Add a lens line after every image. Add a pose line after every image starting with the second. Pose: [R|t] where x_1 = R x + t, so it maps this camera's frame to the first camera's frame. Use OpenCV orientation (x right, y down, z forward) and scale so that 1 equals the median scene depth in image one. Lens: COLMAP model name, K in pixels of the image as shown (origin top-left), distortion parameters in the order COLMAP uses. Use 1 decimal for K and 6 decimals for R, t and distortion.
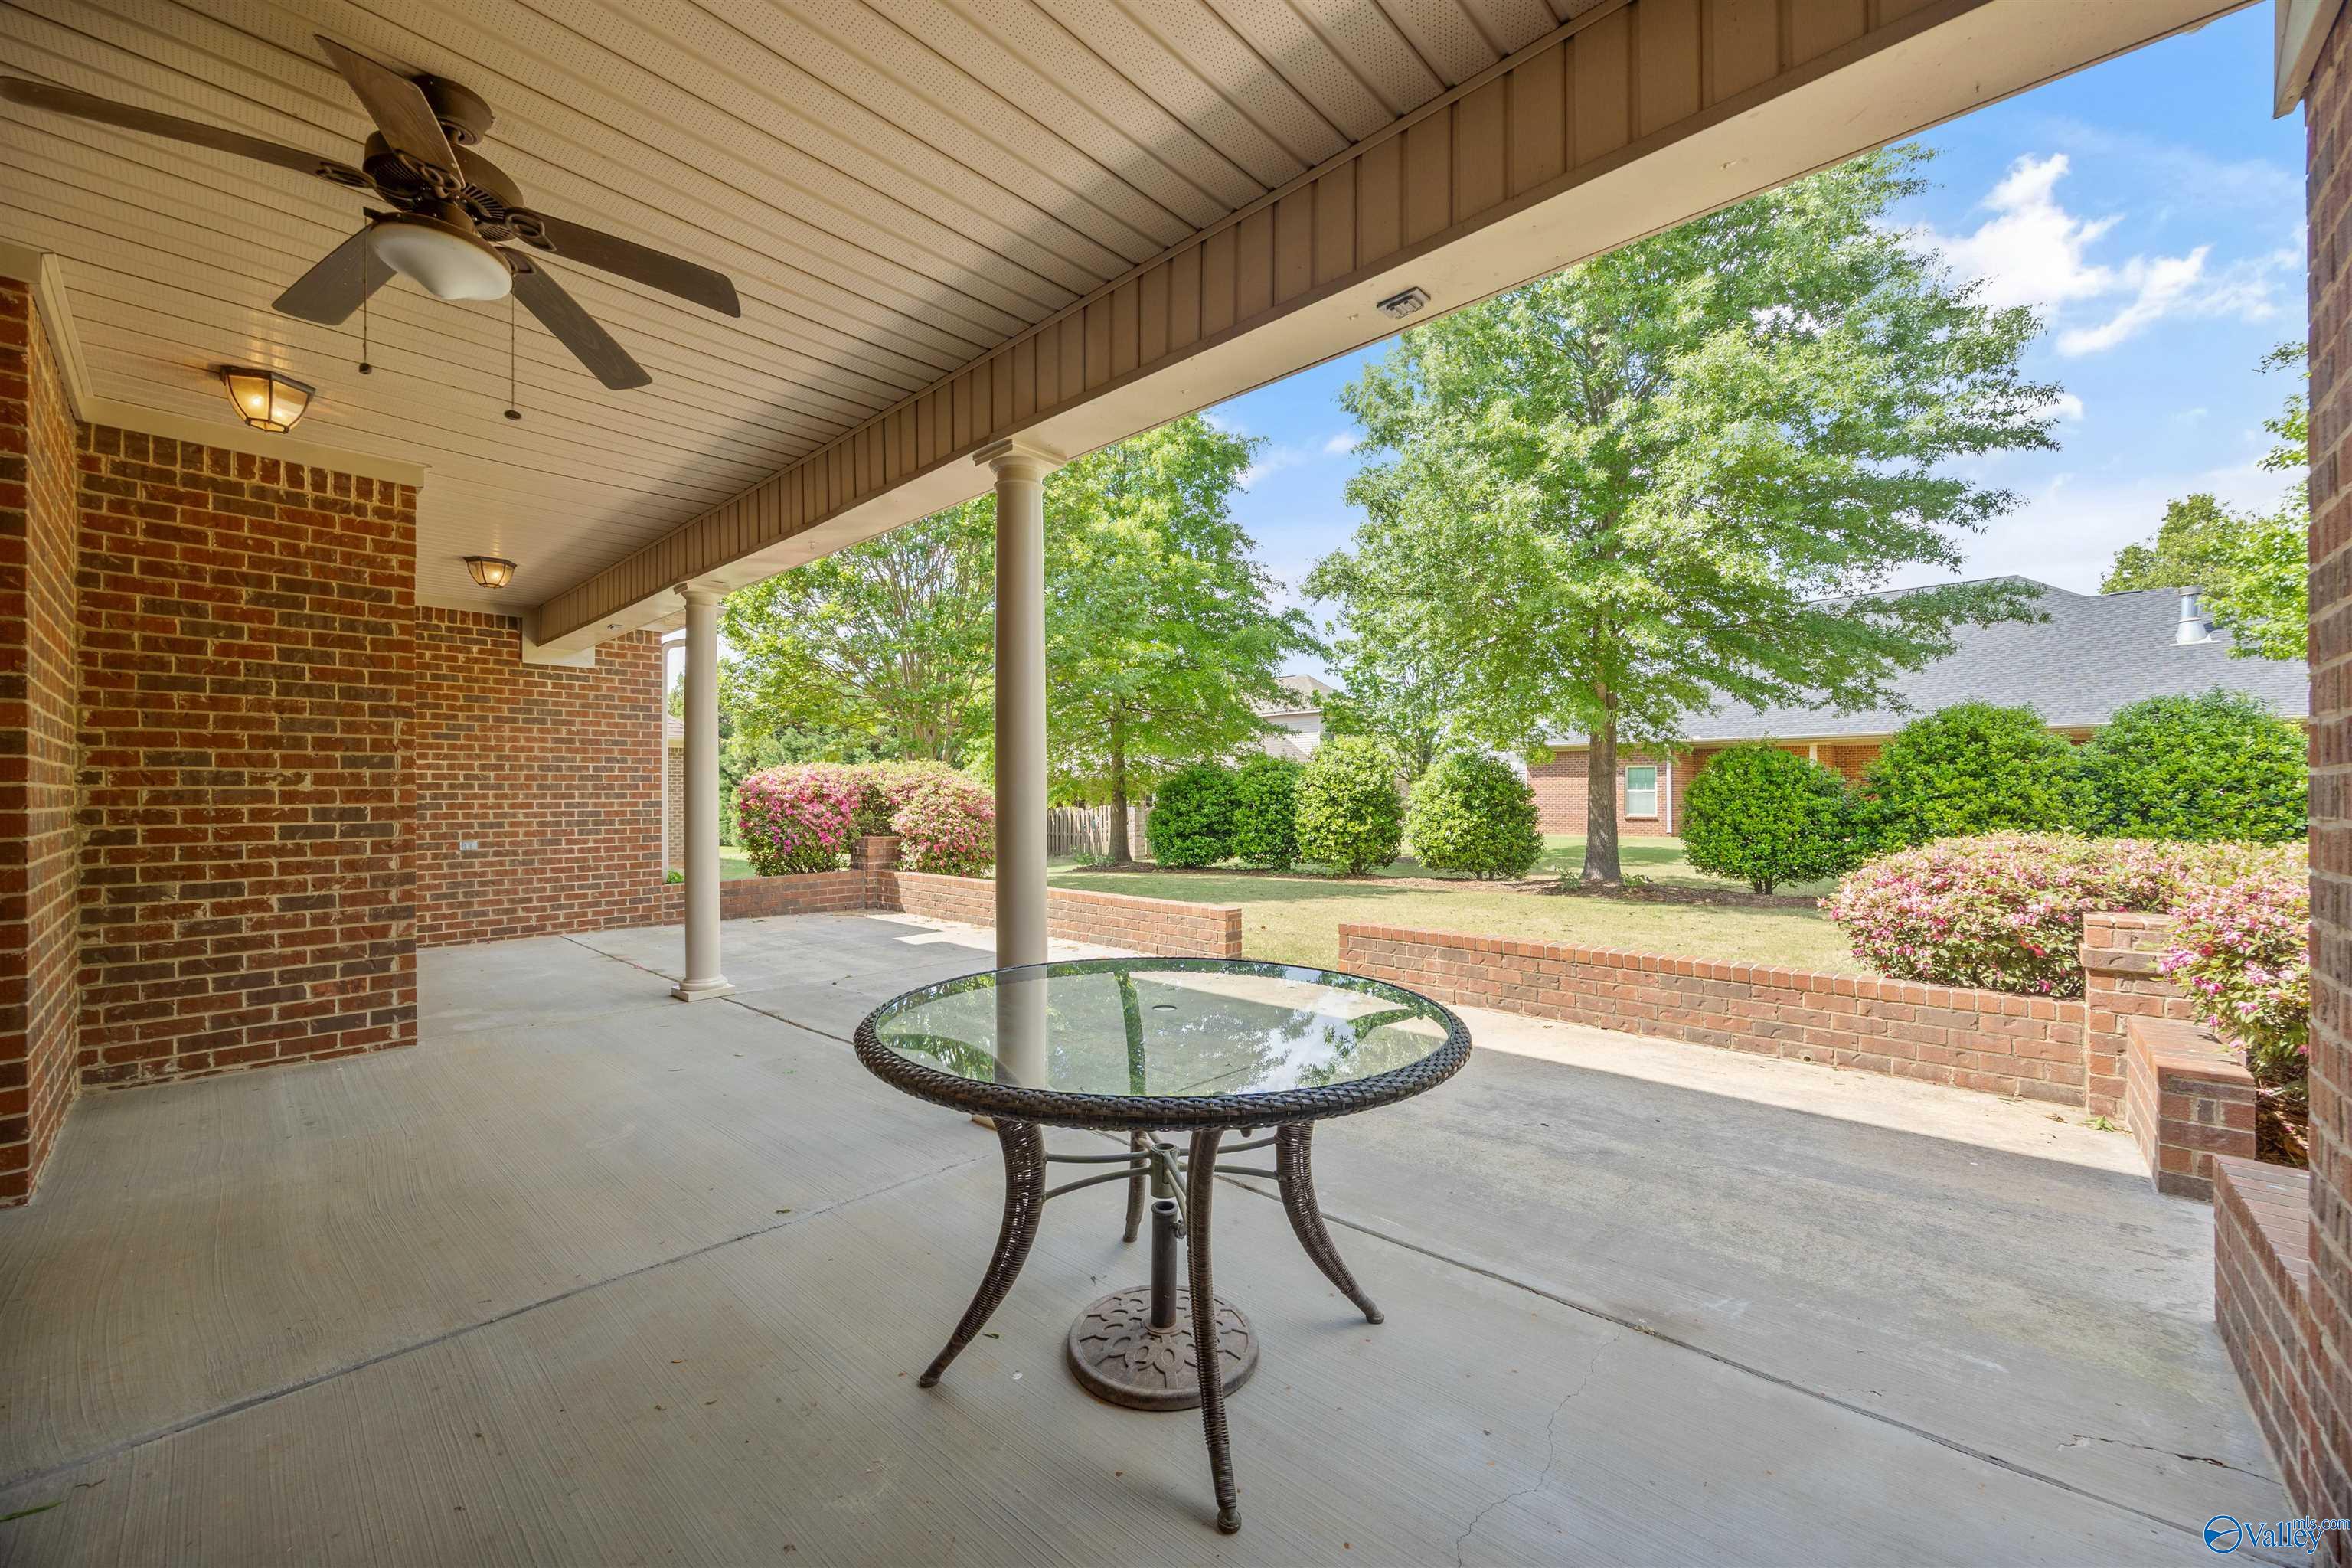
lens RADIAL K [[900.4, 0, 1174.2], [0, 900.4, 794.0], [0, 0, 1]] dist [-0.002158, -0.000091]
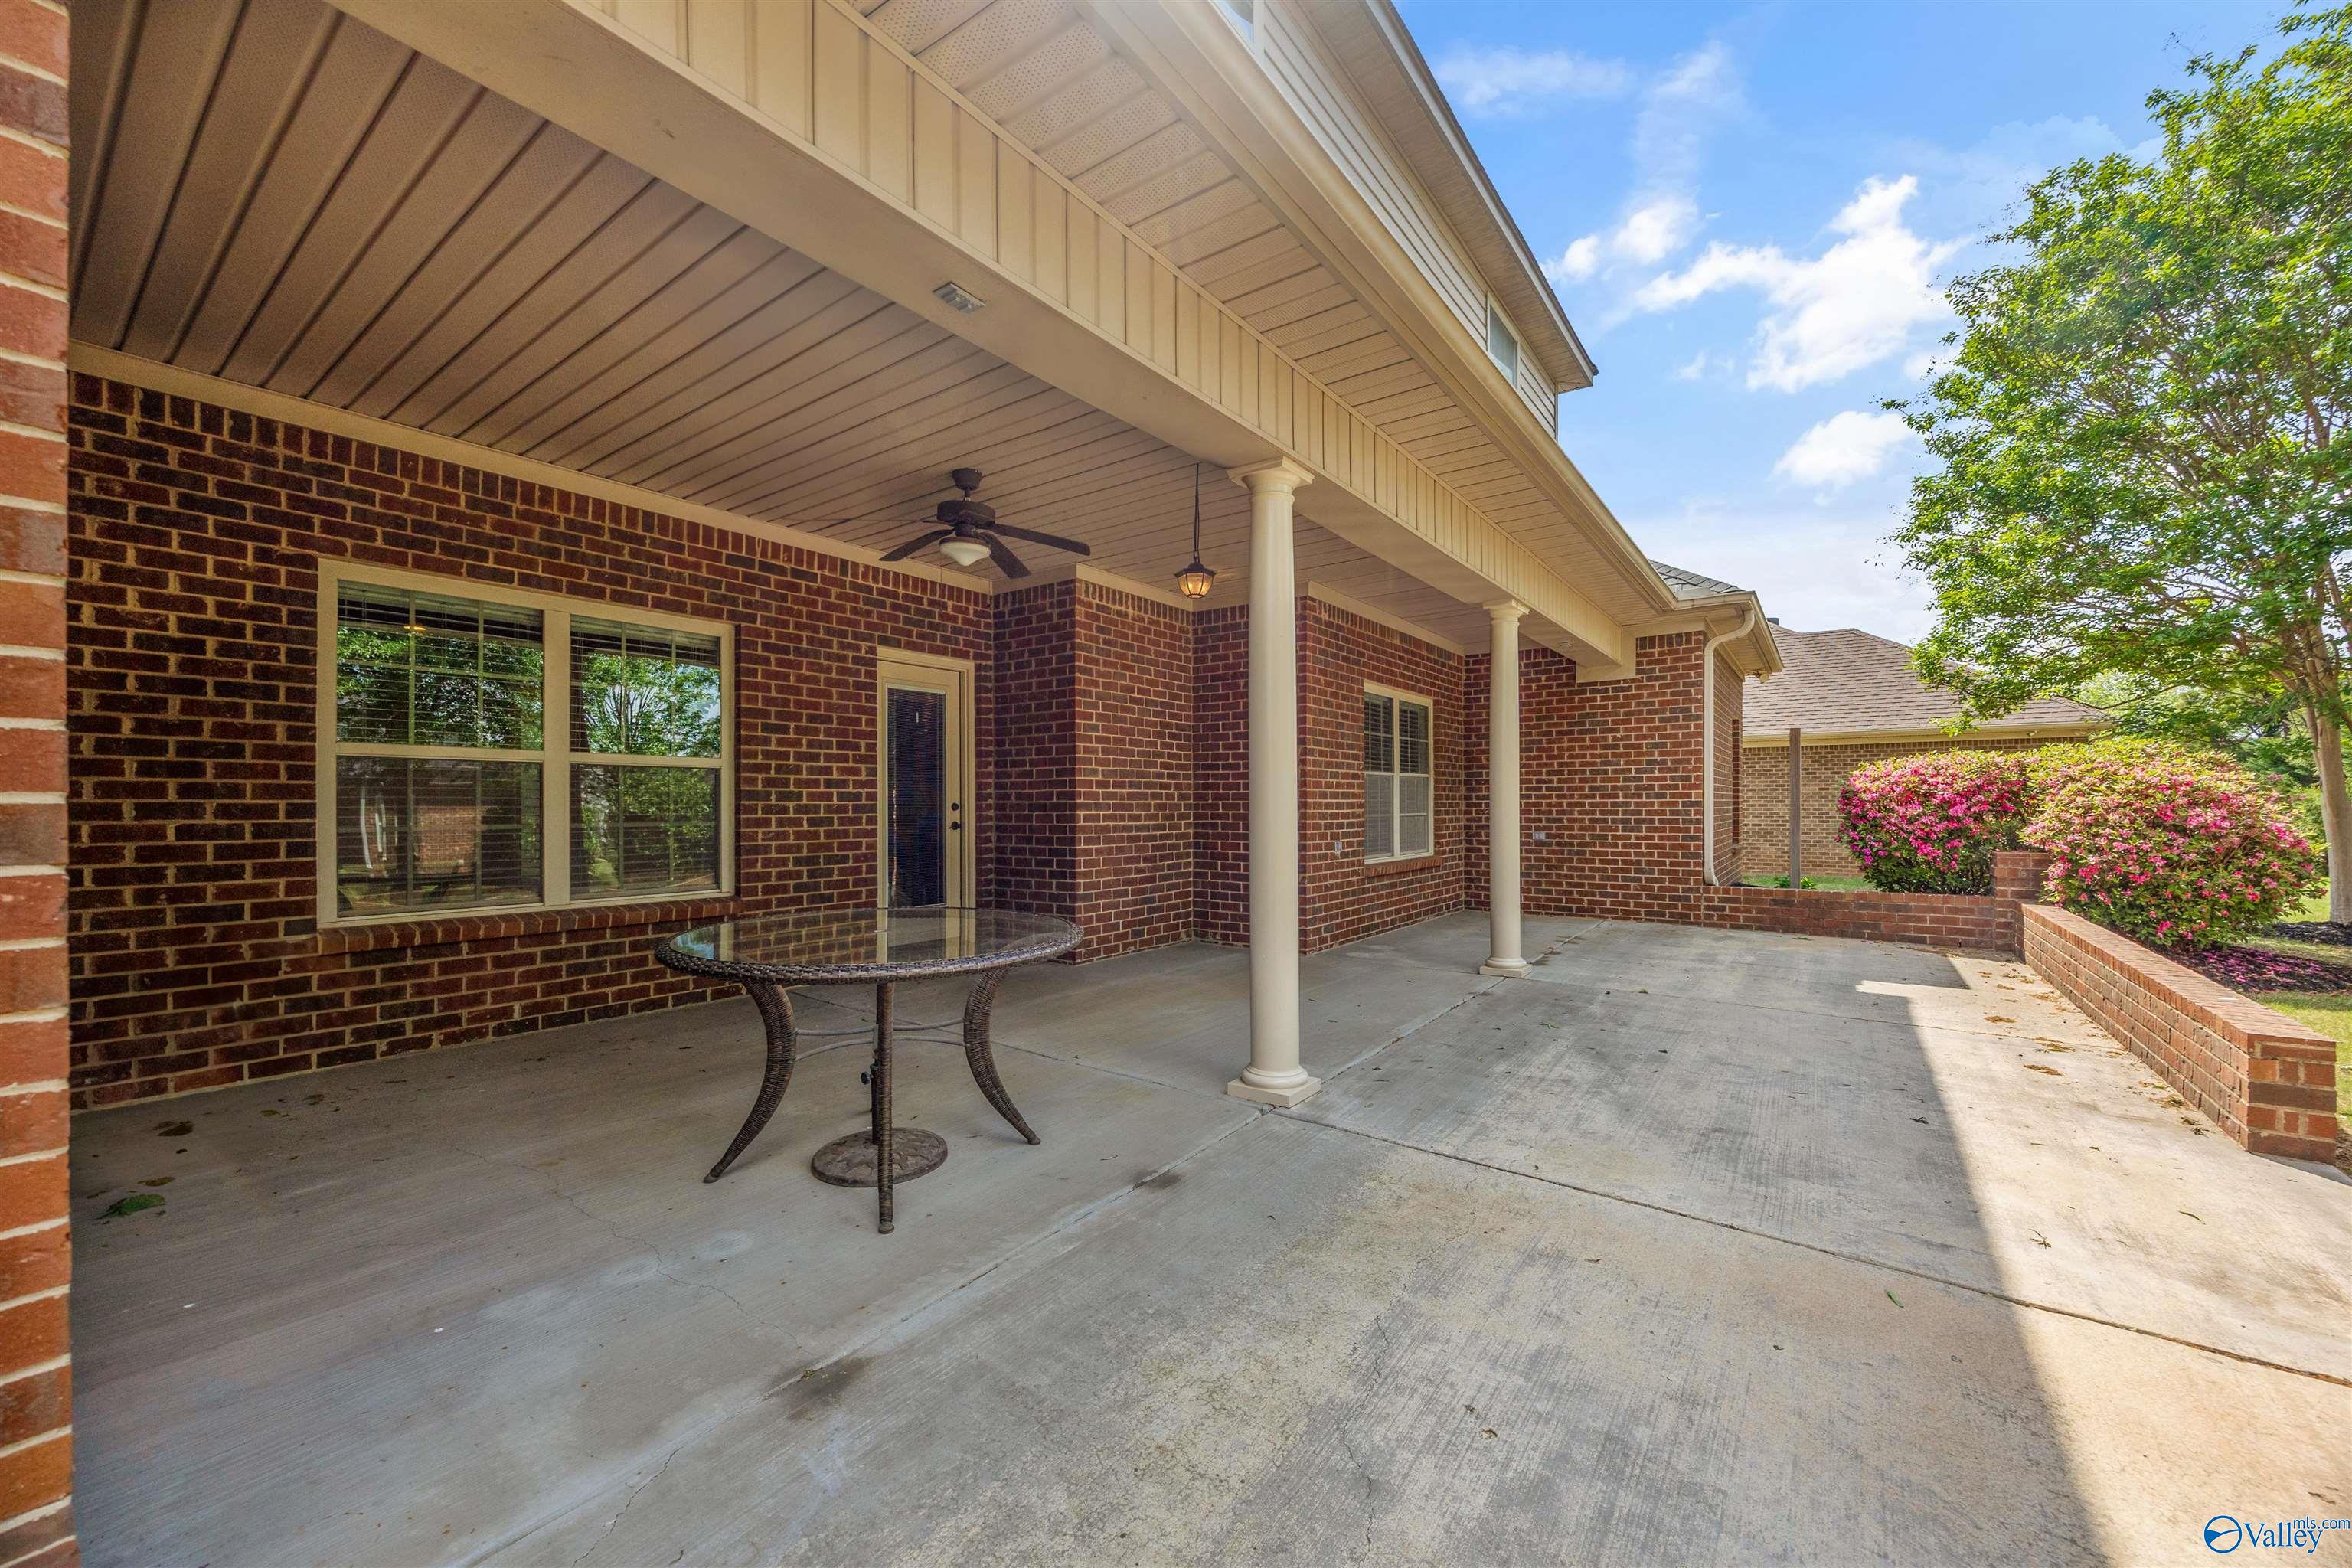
lens RADIAL K [[906.9, 0, 1172.3], [0, 906.9, 797.3], [0, 0, 1]] dist [0.000960, 0.000070]
pose [[0.110707, -0.004516, -0.993843, 0.379553], [0.003687, 0.999985, -0.004133, 0.006246], [0.993846, -0.003207, 0.110722, 0.326476]]
